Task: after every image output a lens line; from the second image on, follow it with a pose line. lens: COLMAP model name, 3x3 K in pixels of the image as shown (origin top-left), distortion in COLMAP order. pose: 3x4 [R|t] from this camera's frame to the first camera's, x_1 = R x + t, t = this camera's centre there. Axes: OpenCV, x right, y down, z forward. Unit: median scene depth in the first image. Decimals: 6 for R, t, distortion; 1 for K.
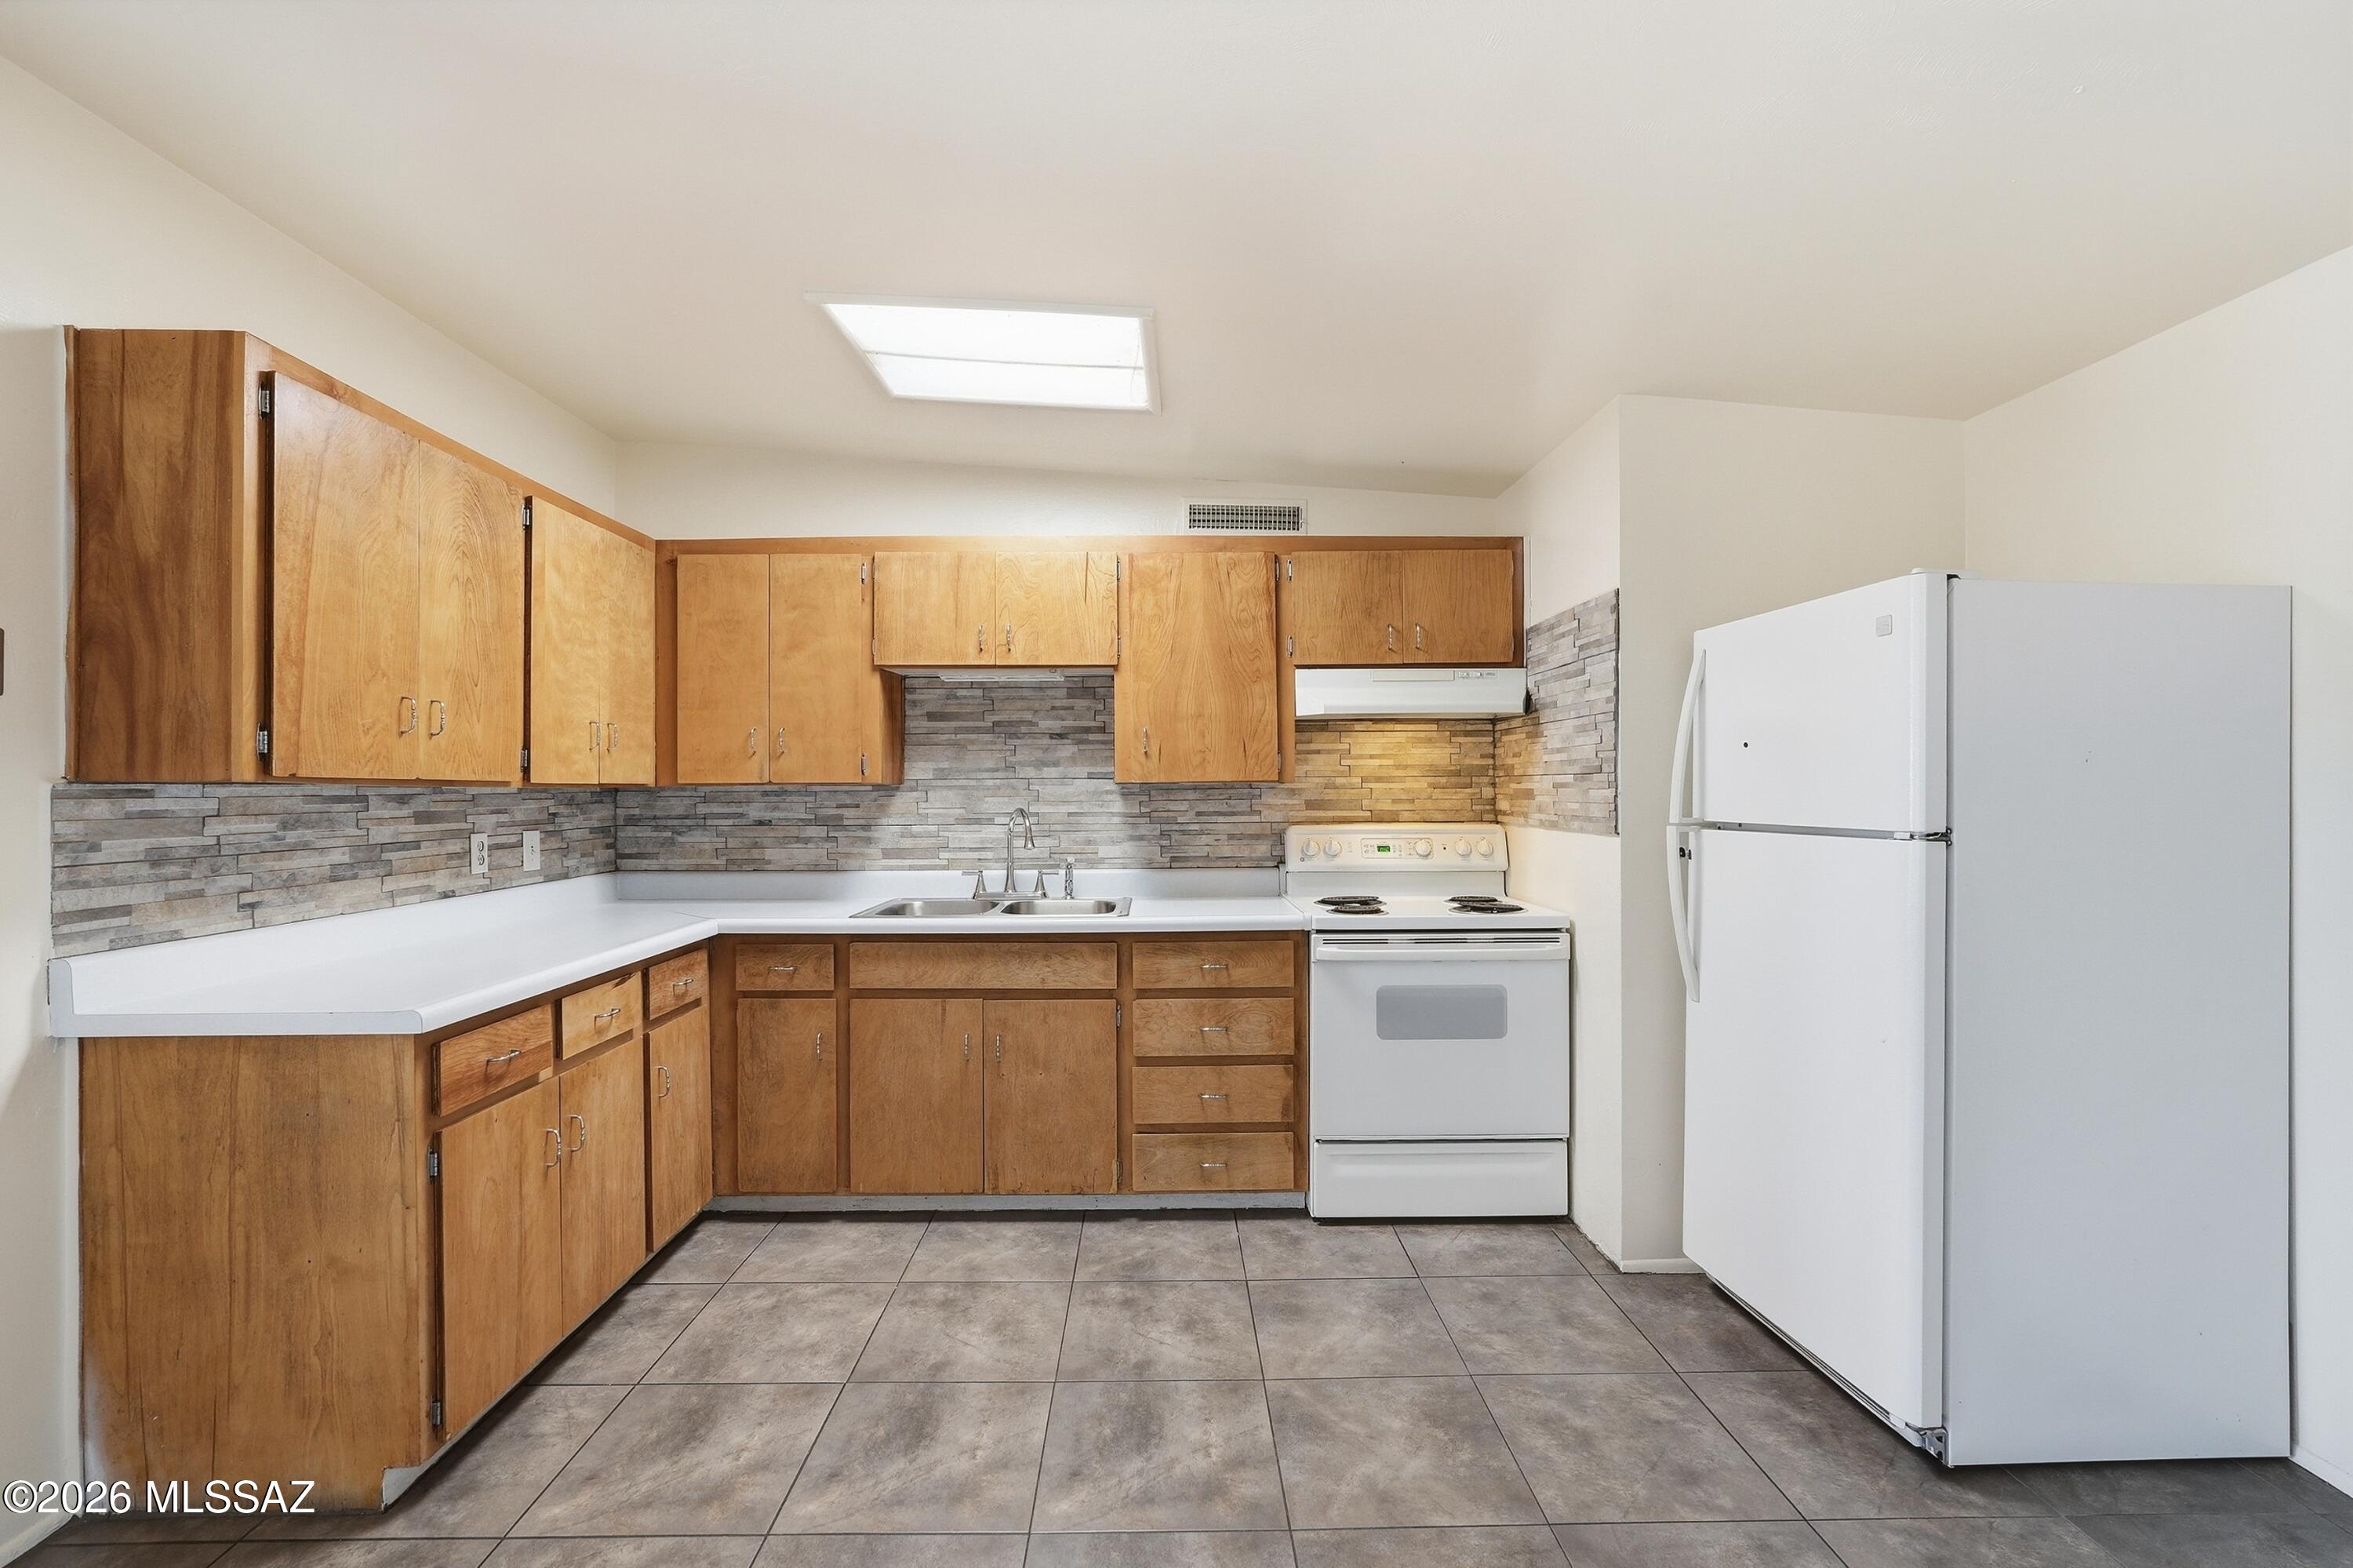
lens RADIAL K [[1030.2, 0, 1167.0], [0, 1030.2, 786.2], [0, 0, 1]] dist [-0.019859, 0.009527]
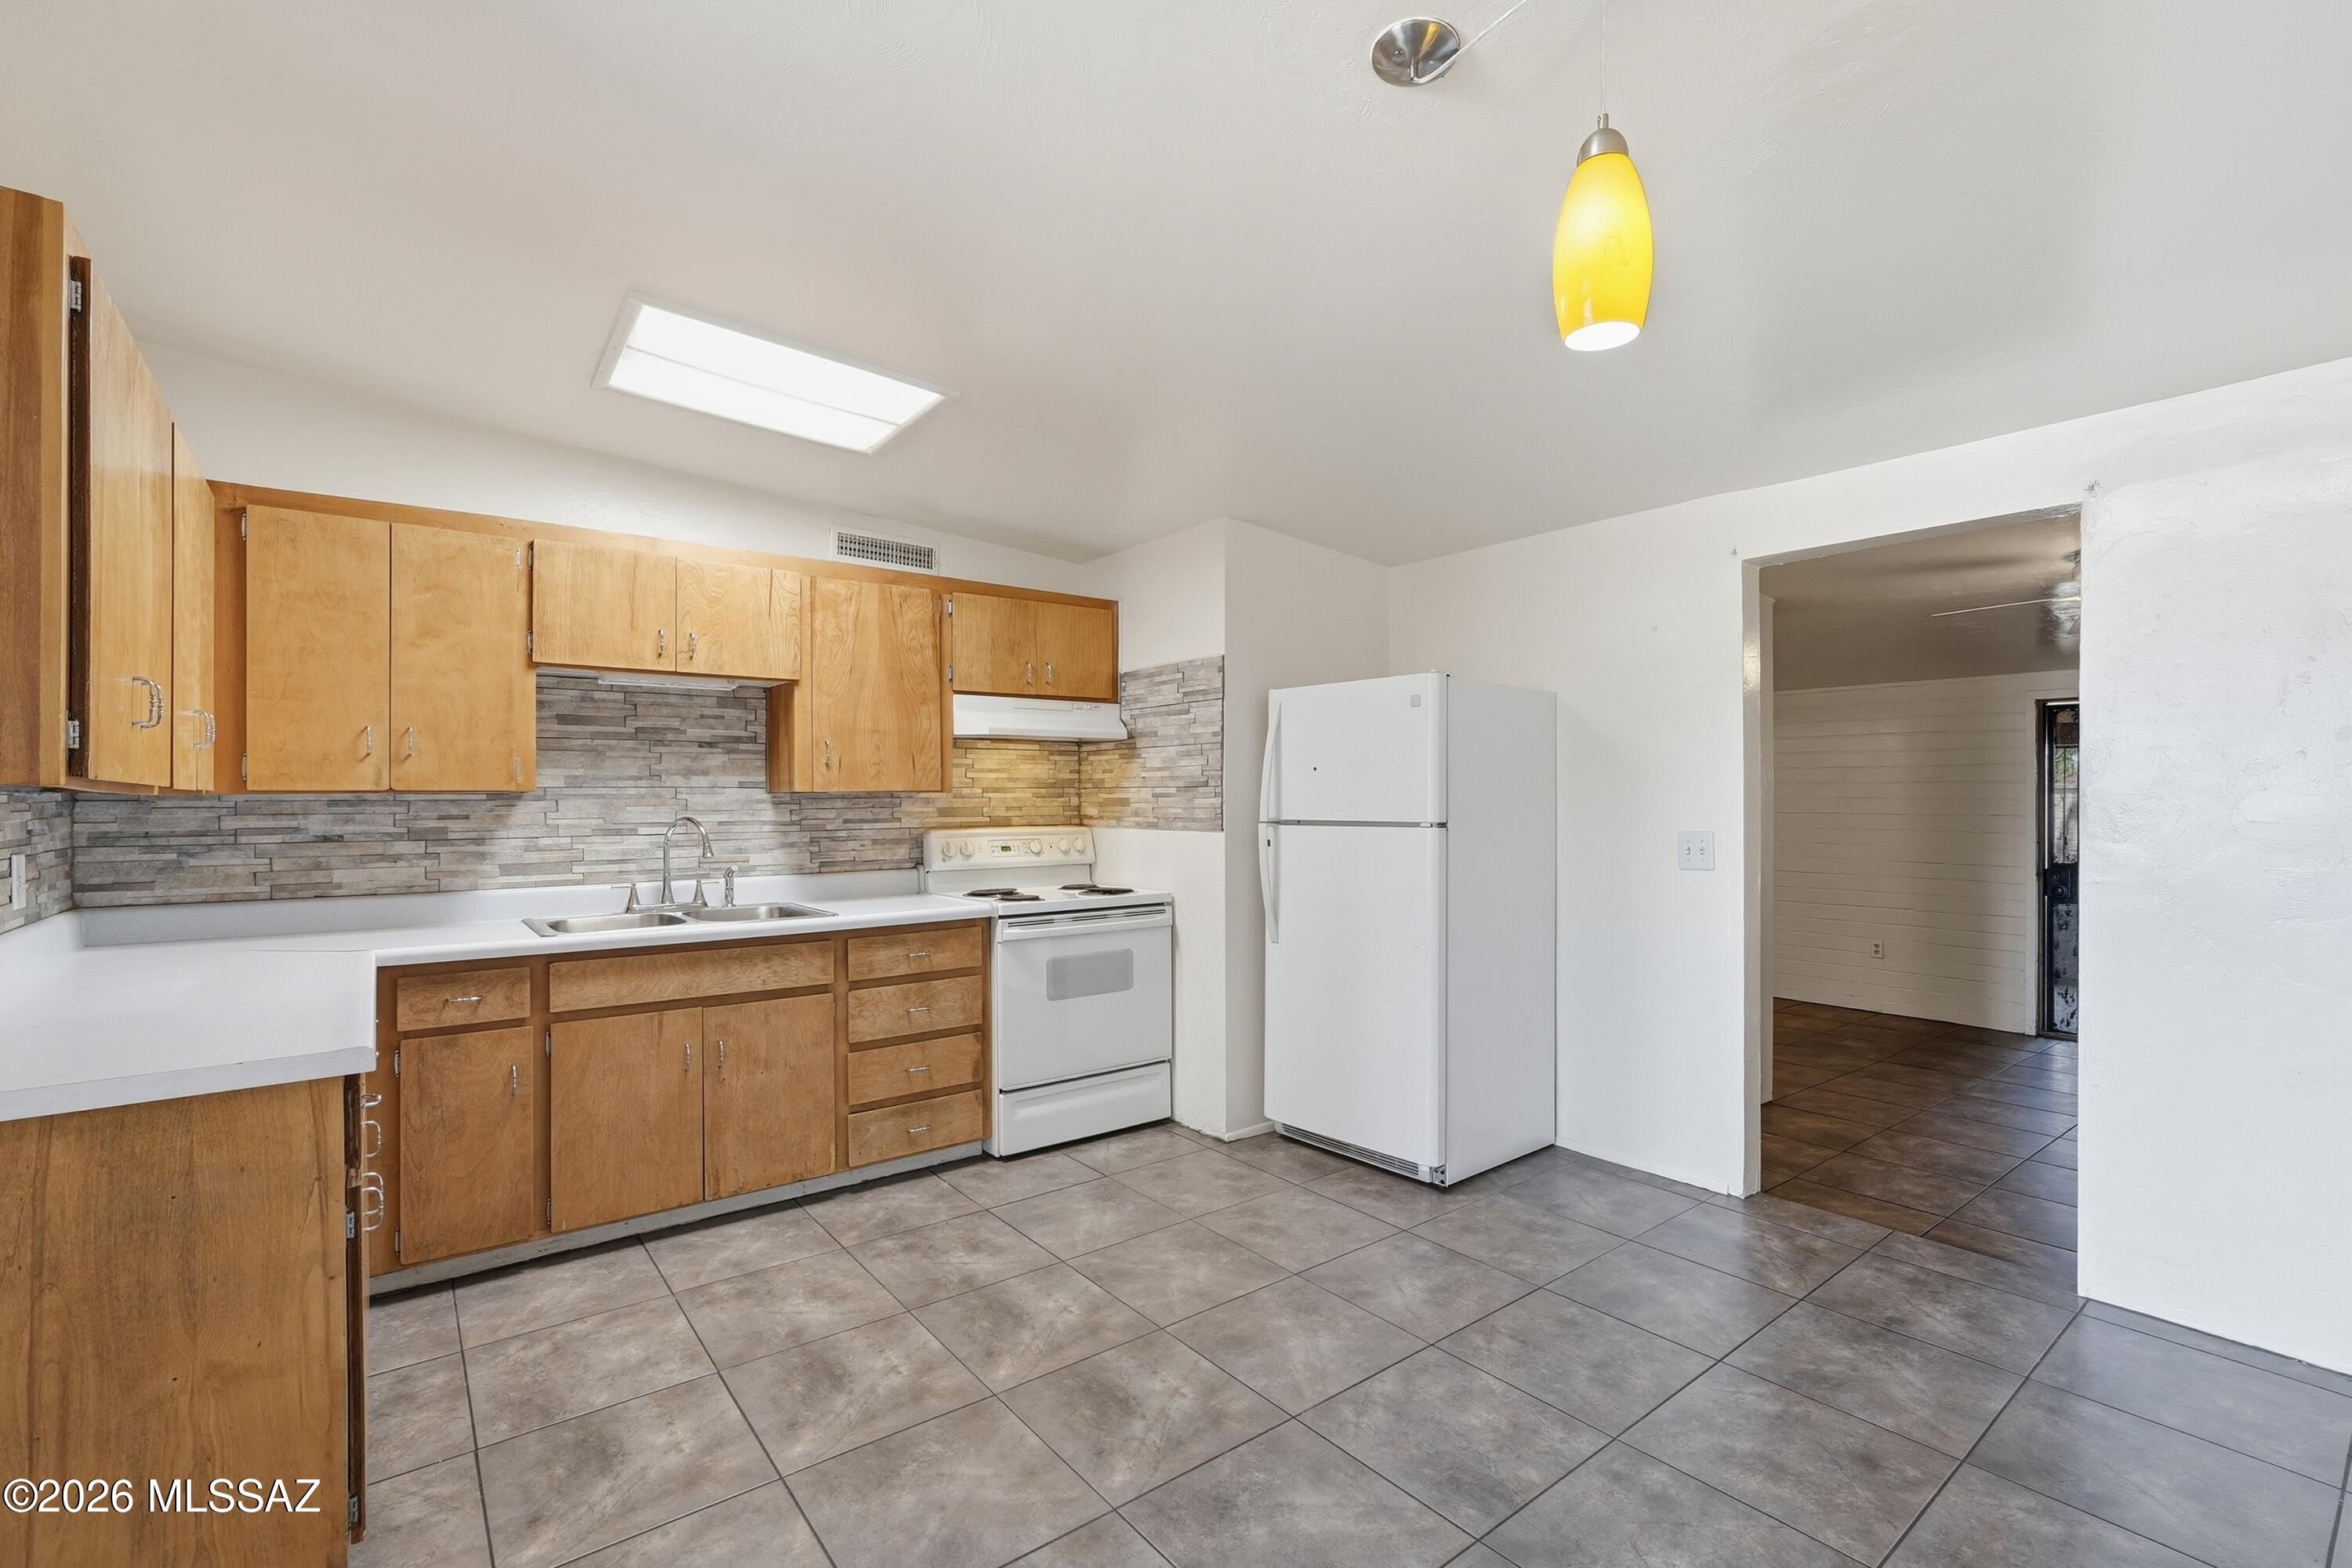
lens RADIAL K [[1034.6, 0, 1165.5], [0, 1034.6, 795.5], [0, 0, 1]] dist [-0.019881, 0.009401]
pose [[0.799240, 0.002174, 0.601008, -0.421058], [-0.001181, 0.999997, -0.002047, 0.002157], [-0.601011, 0.000927, 0.799240, -0.073589]]
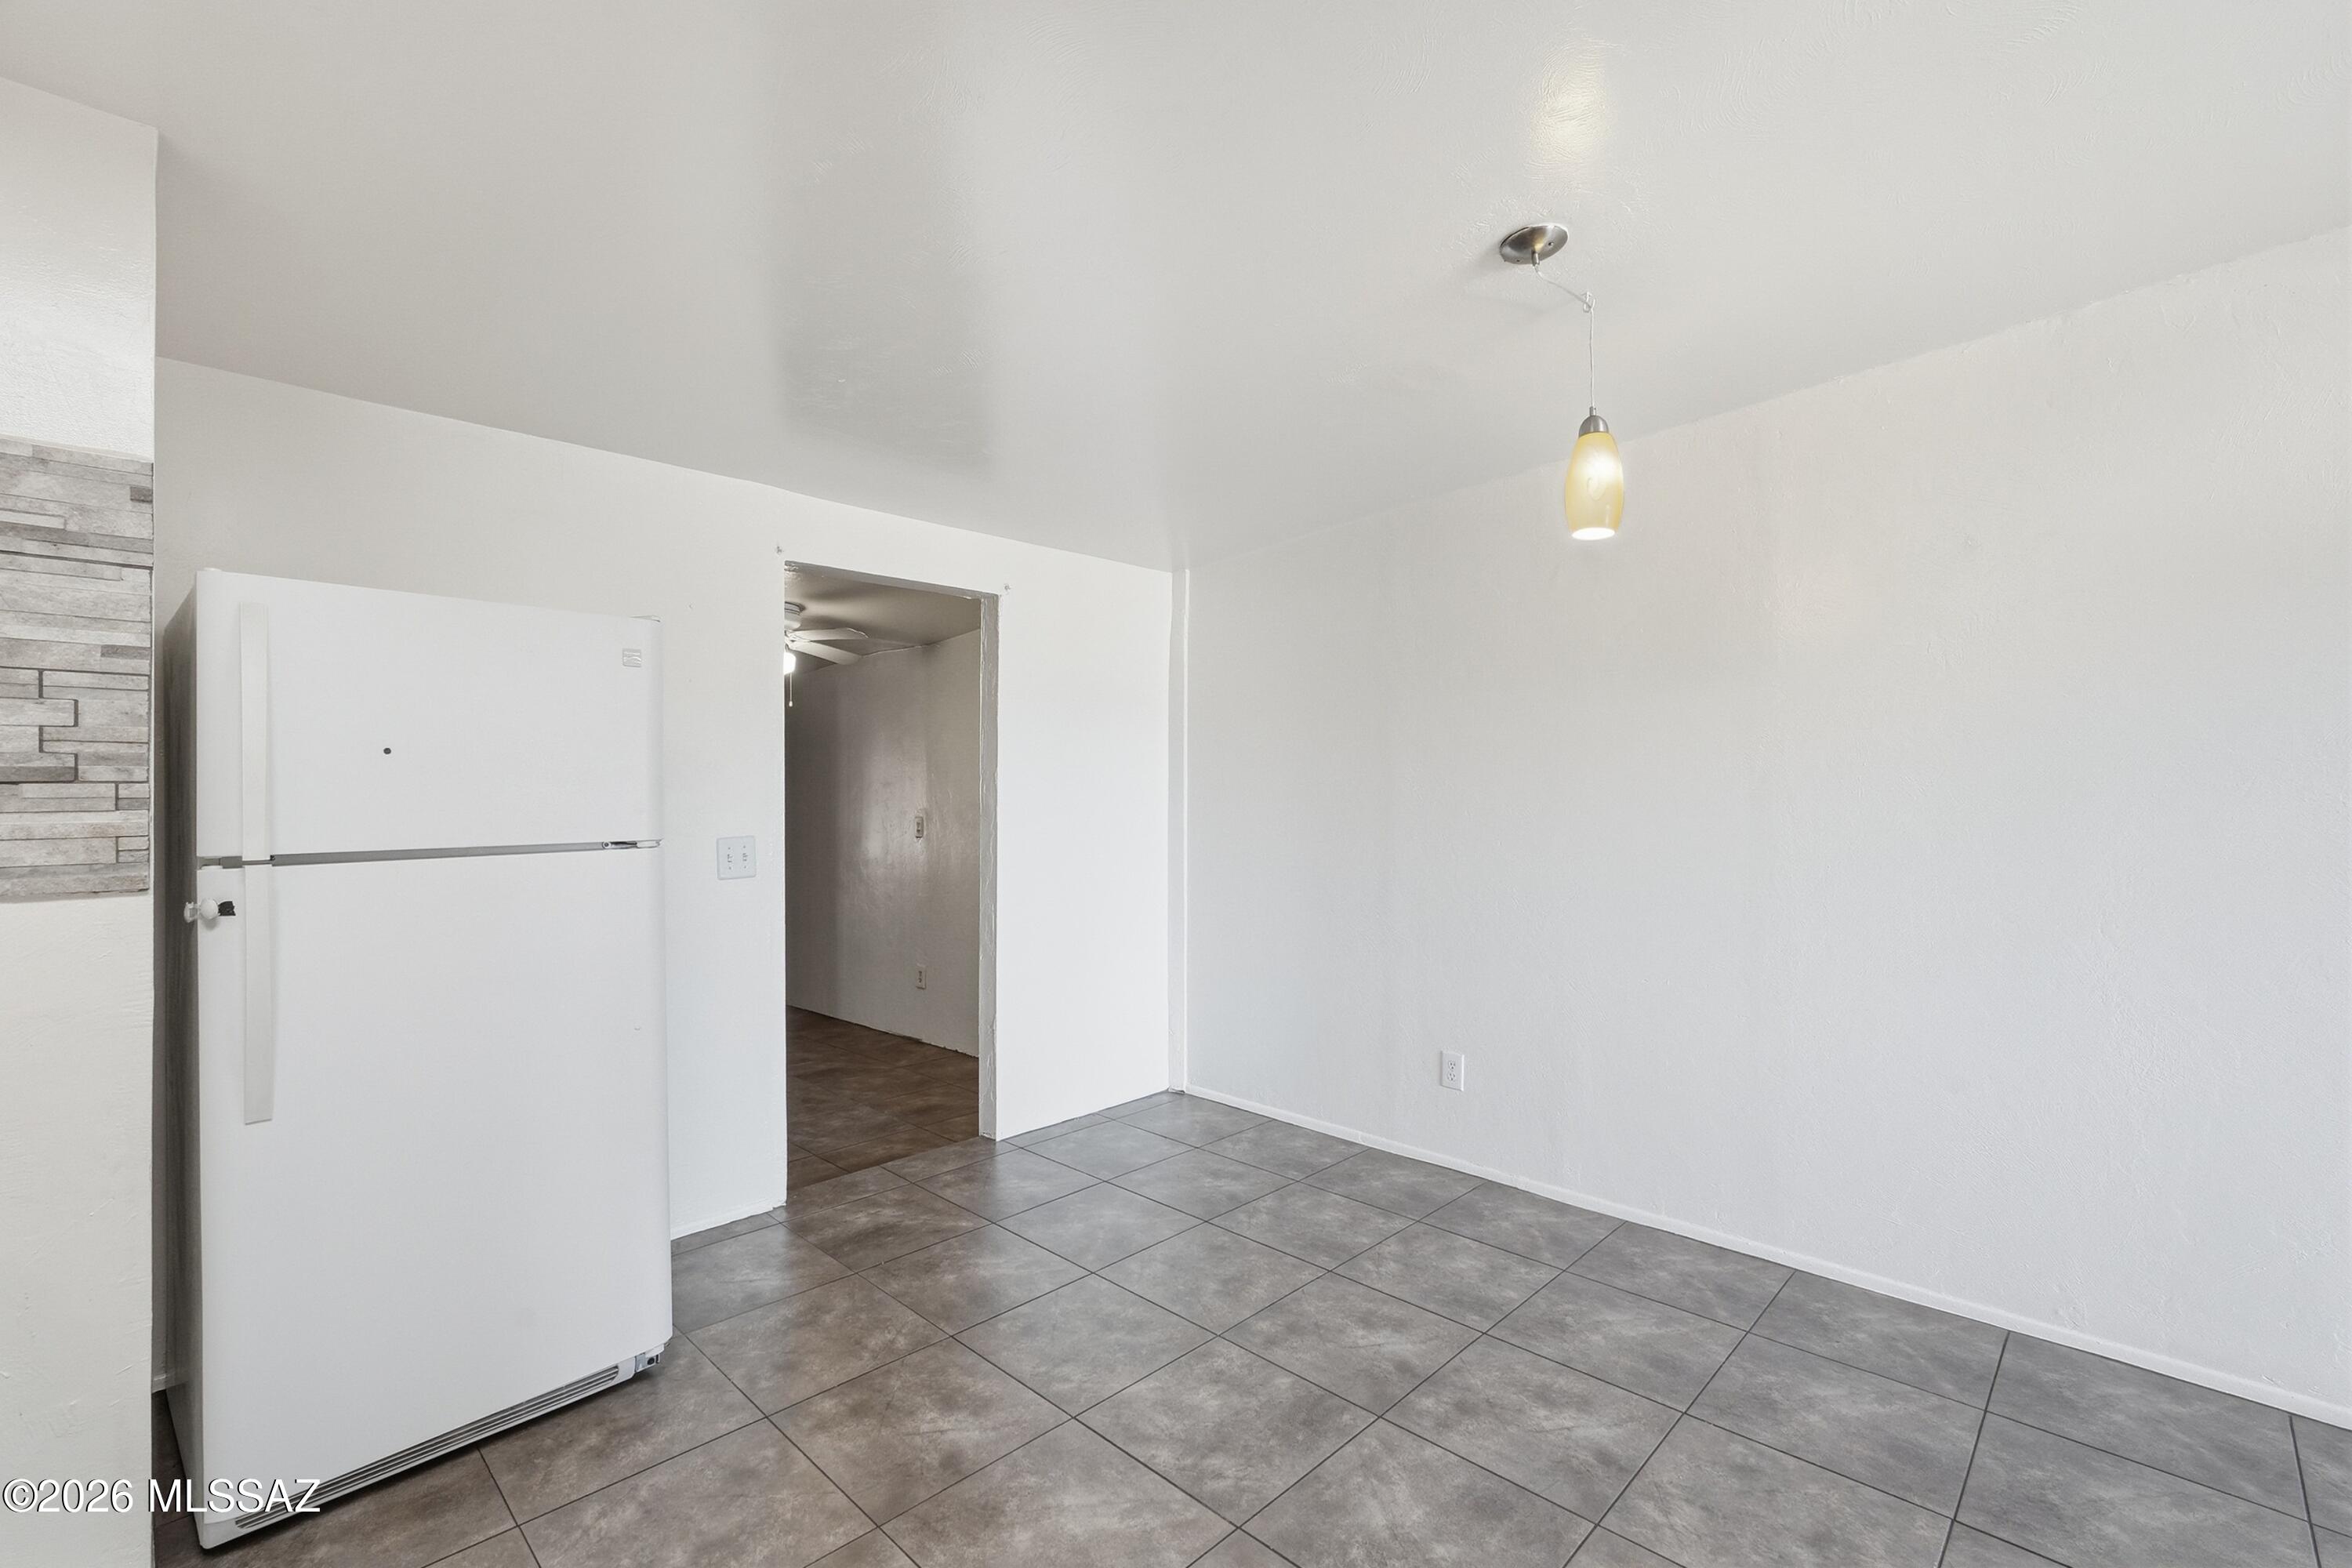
lens RADIAL K [[1029.8, 0, 1166.5], [0, 1029.8, 786.2], [0, 0, 1]] dist [-0.019859, 0.009527]
pose [[-0.703184, 0.006242, 0.710980, -0.326003], [0.003419, 0.999980, -0.005398, -0.005472], [-0.710999, -0.001365, -0.703191, 0.886376]]
